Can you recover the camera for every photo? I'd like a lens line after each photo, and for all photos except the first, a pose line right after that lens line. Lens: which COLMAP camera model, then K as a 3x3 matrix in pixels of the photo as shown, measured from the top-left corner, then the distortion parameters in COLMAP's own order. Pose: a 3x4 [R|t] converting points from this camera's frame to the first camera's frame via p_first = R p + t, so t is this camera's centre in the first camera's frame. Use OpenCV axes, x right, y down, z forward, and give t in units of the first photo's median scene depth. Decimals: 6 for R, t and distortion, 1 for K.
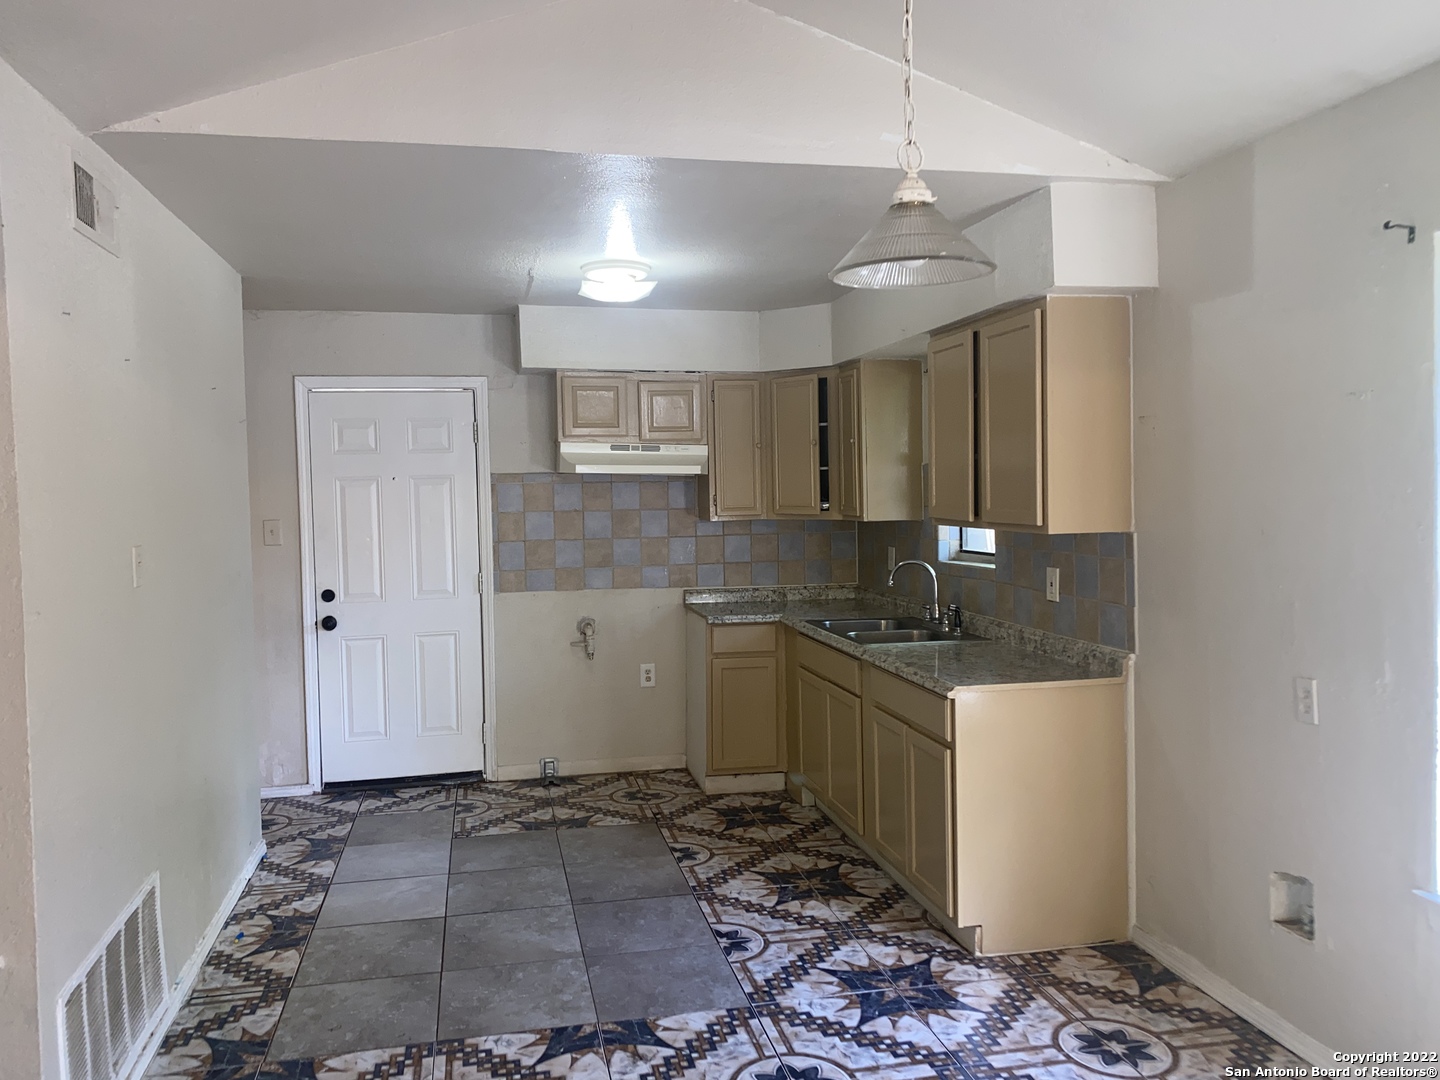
lens RADIAL K [[1103.1, 0, 718.2], [0, 1103.1, 538.9], [0, 0, 1]] dist [0.016188, -0.031960]
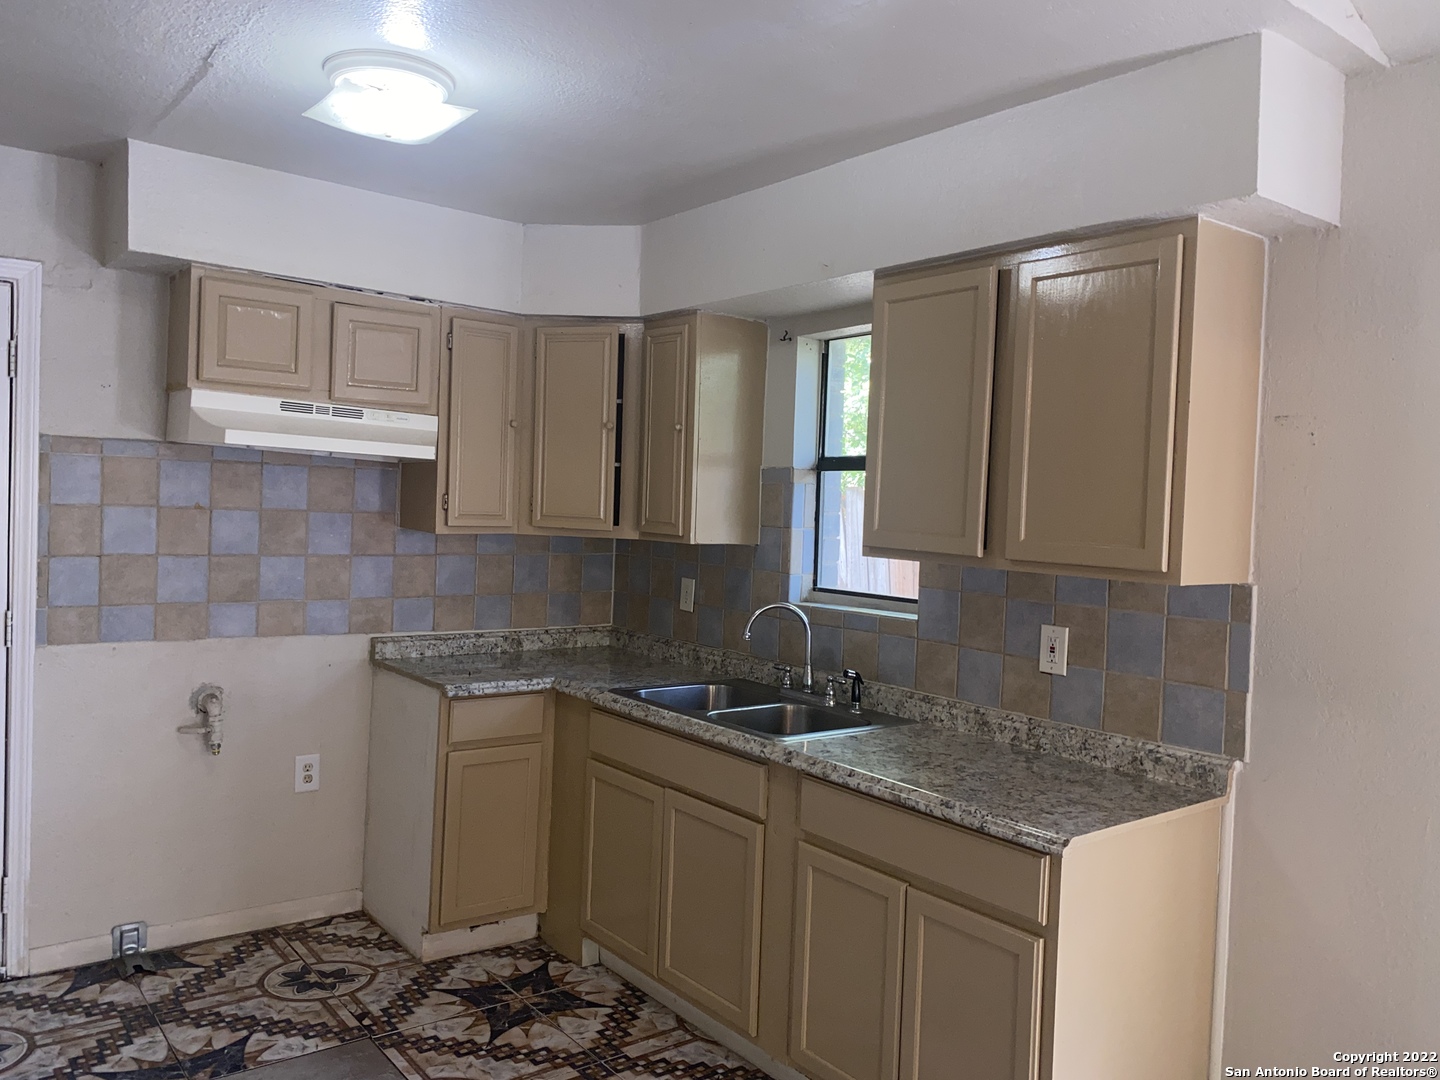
lens RADIAL K [[1103.1, 0, 725.3], [0, 1103.1, 541.8], [0, 0, 1]] dist [0.016188, -0.031960]
pose [[0.894874, 0.033104, 0.445090, -0.147592], [-0.031144, 0.999446, -0.011719, -0.009369], [-0.445231, -0.003375, 0.895409, 0.352807]]
